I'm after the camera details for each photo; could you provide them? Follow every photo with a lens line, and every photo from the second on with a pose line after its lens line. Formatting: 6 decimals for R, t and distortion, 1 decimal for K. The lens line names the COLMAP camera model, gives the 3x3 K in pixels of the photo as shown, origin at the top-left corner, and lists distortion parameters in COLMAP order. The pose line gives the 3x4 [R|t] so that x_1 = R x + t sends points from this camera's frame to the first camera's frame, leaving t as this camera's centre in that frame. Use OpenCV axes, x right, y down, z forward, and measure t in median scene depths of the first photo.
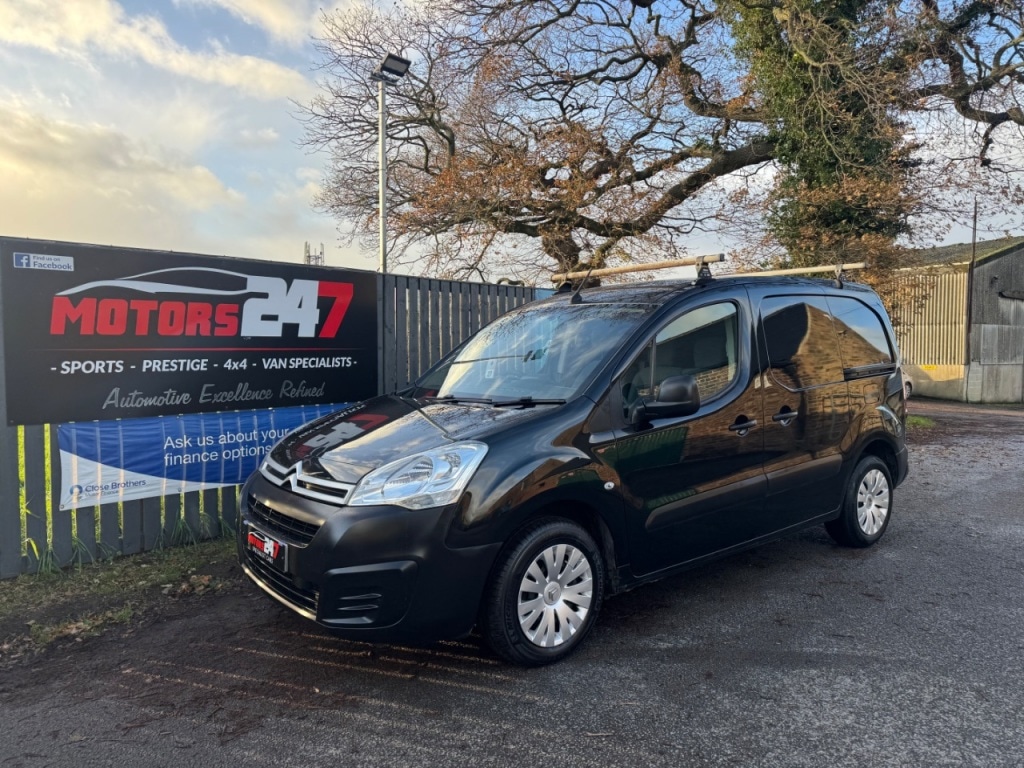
lens RADIAL K [[720.6, 0, 519.6], [0, 720.6, 385.6], [0, 0, 1]] dist [0.029105, -0.027537]
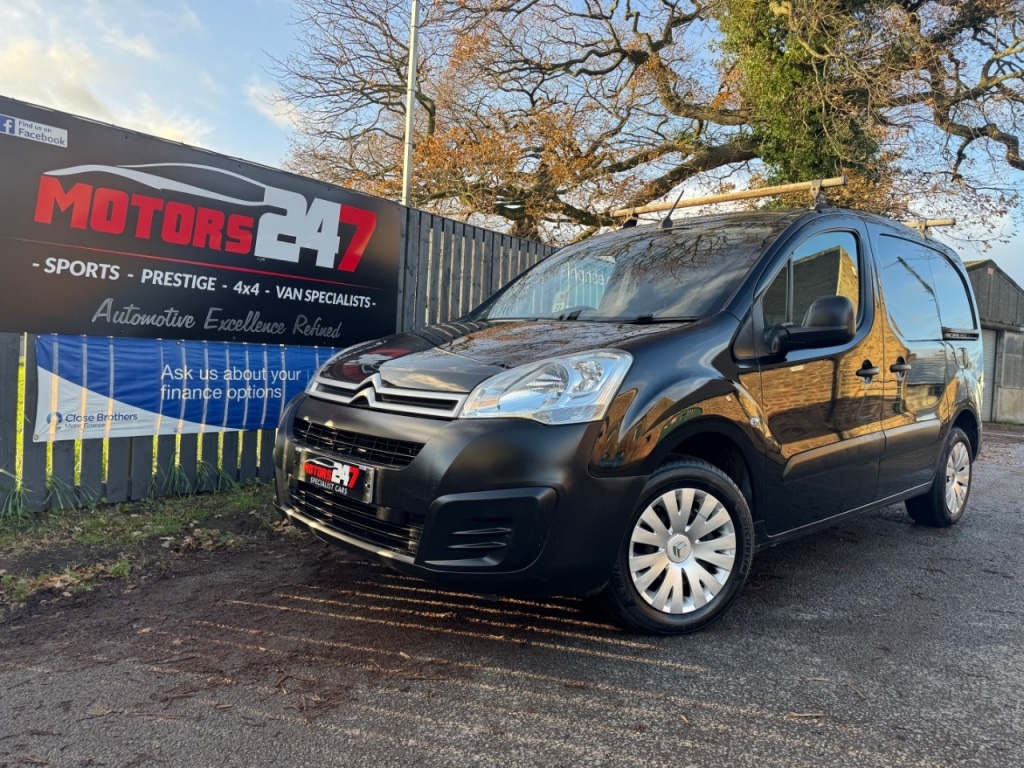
lens RADIAL K [[720.6, 0, 510.2], [0, 720.6, 386.2], [0, 0, 1]] dist [0.029105, -0.027537]
pose [[0.995850, 0.047830, 0.077422, -0.155086], [-0.047114, 0.998828, -0.011056, 0.085834], [-0.077860, 0.007362, 0.996937, 0.139285]]
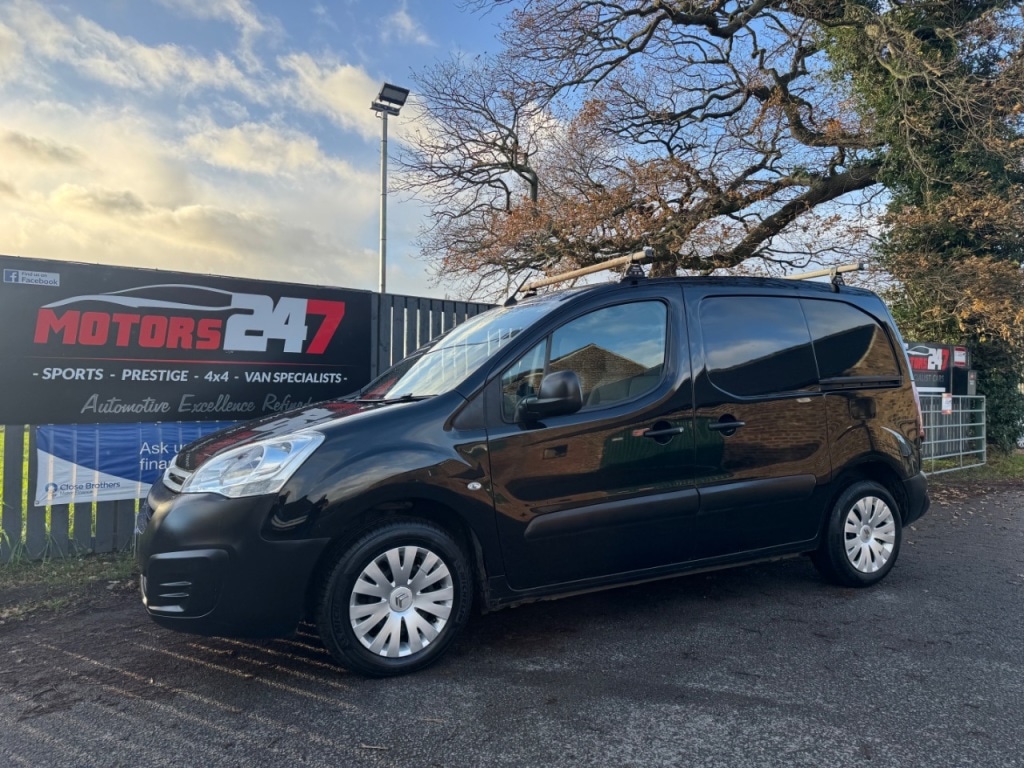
lens RADIAL K [[720.6, 0, 517.2], [0, 720.6, 377.6], [0, 0, 1]] dist [0.029105, -0.027537]
pose [[0.981034, 0.000142, -0.193838, 0.253864], [-0.015178, 0.996986, -0.076085, 0.048559], [0.193243, 0.077584, 0.978079, 0.062895]]
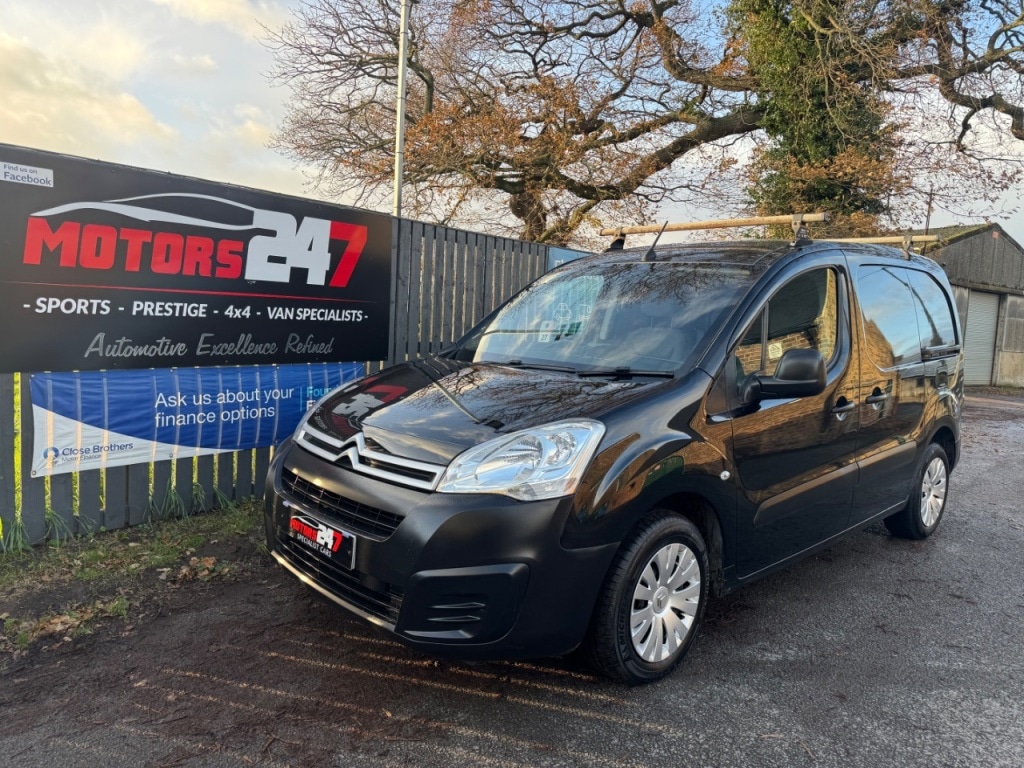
lens RADIAL K [[720.6, 0, 518.2], [0, 720.6, 383.8], [0, 0, 1]] dist [0.029105, -0.027537]
pose [[0.995660, 0.041104, 0.083500, -0.138122], [-0.044989, 0.997965, 0.045187, 0.002280], [-0.081473, -0.048748, 0.995483, 0.120137]]
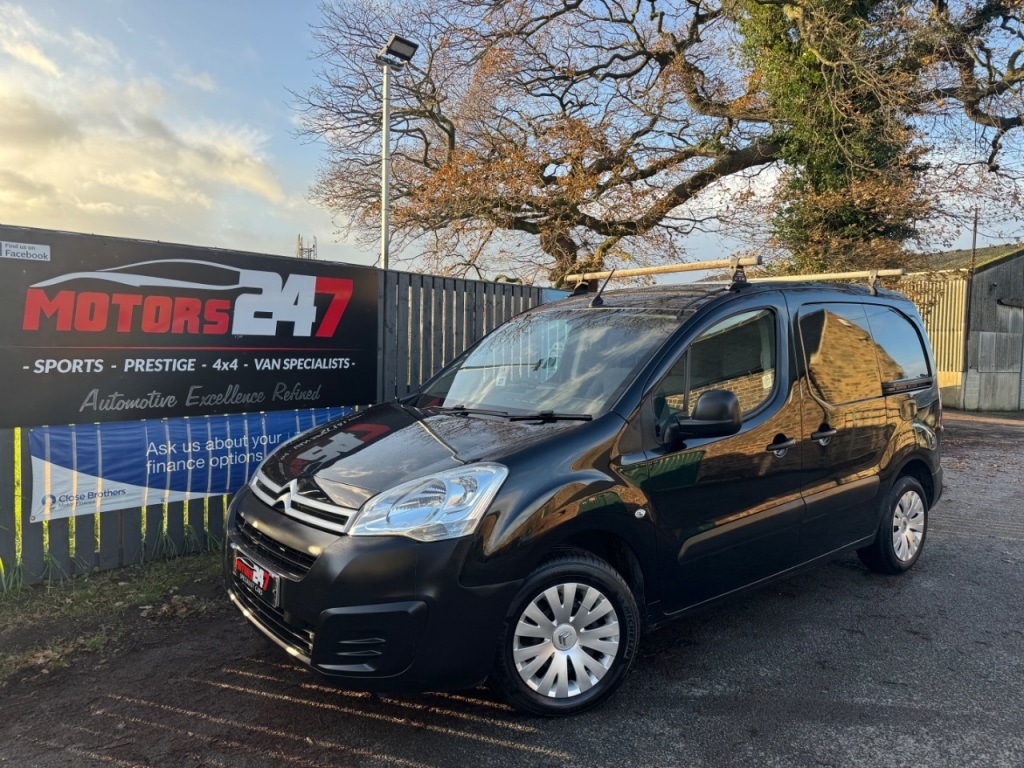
lens RADIAL K [[720.6, 0, 513.9], [0, 720.6, 382.7], [0, 0, 1]] dist [0.029105, -0.027537]
pose [[0.999799, 0.019122, 0.006099, -0.029844], [-0.019121, 0.999817, -0.000182, -0.014199], [-0.006101, 0.000065, 0.999981, 0.073908]]
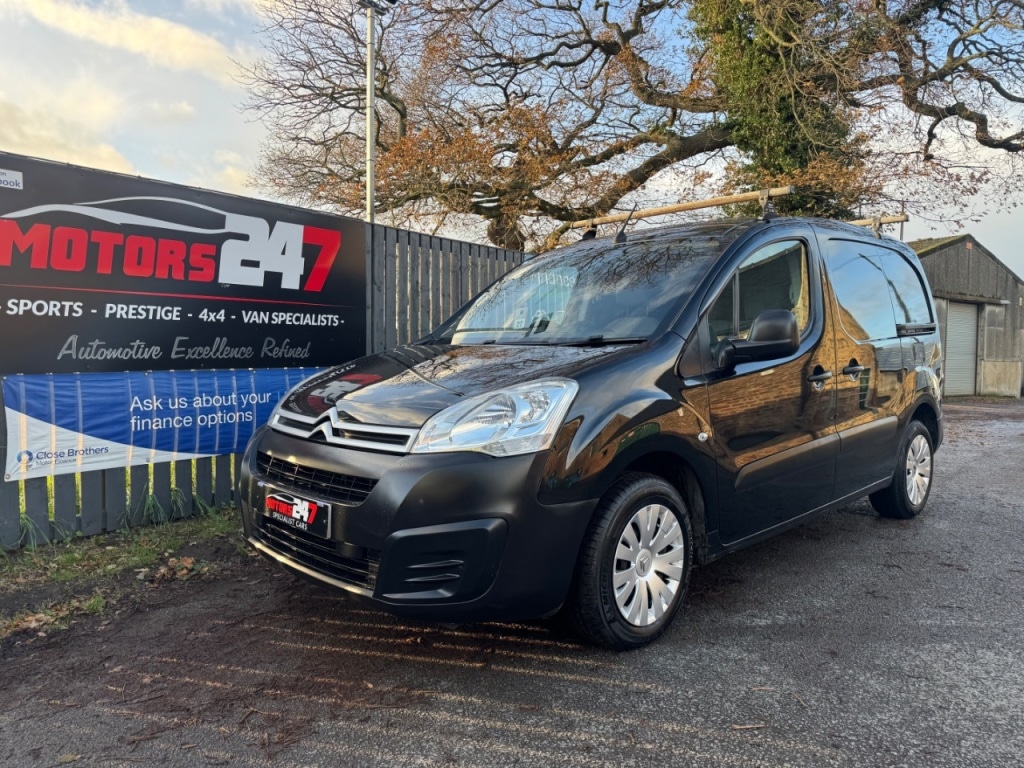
lens RADIAL K [[720.6, 0, 507.3], [0, 720.6, 388.0], [0, 0, 1]] dist [0.029105, -0.027537]
pose [[0.996193, 0.003230, 0.087119, -0.126654], [-0.003530, 0.999988, 0.003299, 0.056380], [-0.087107, -0.003594, 0.996192, 0.121067]]
